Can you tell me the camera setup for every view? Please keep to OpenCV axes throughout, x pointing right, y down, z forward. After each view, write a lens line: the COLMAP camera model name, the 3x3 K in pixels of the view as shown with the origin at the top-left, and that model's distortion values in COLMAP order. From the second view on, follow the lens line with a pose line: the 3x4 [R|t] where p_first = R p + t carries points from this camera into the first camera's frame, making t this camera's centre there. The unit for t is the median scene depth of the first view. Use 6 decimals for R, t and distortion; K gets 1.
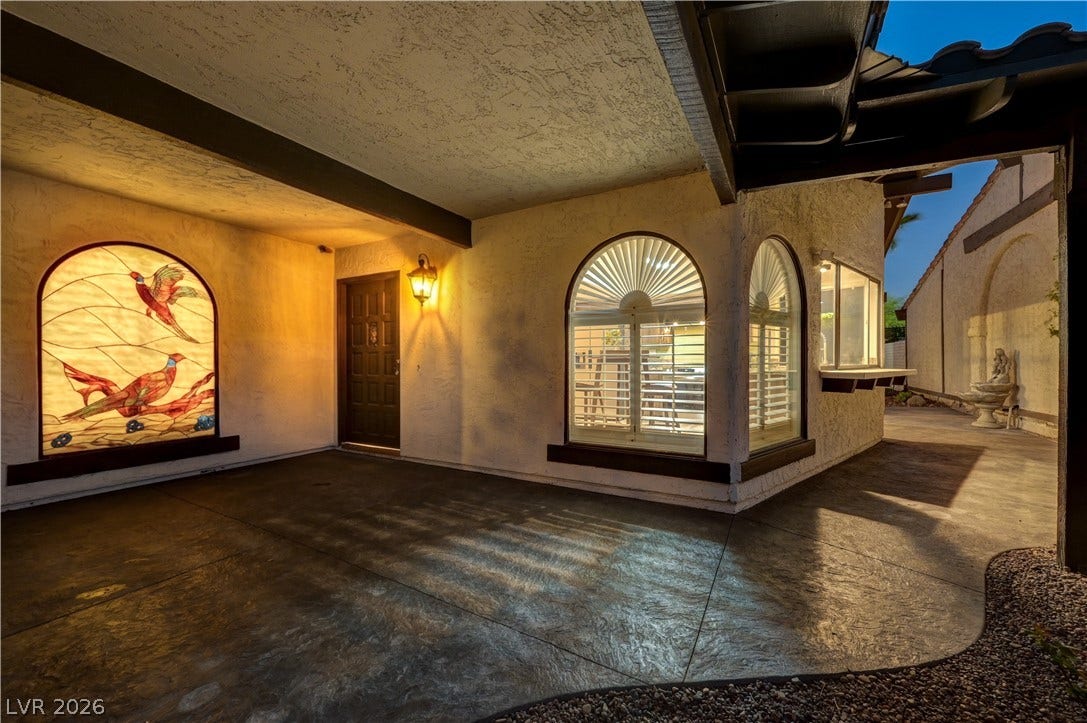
lens RADIAL K [[430.5, 0, 549.7], [0, 430.5, 364.2], [0, 0, 1]] dist [-0.008326, 0.000518]
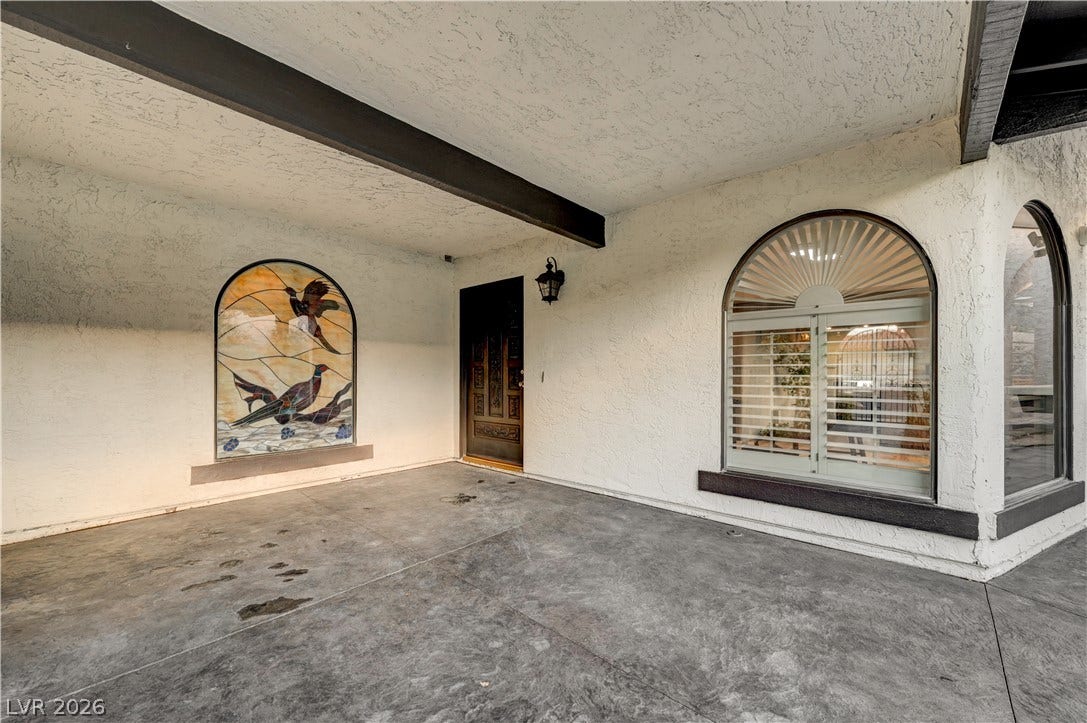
lens RADIAL K [[430.5, 0, 535.3], [0, 430.5, 368.8], [0, 0, 1]] dist [-0.008326, 0.000518]
pose [[0.974366, 0.000847, -0.224967, -0.140082], [-0.003755, 0.999915, -0.012498, -0.002456], [0.224937, 0.013023, 0.974286, 0.104981]]
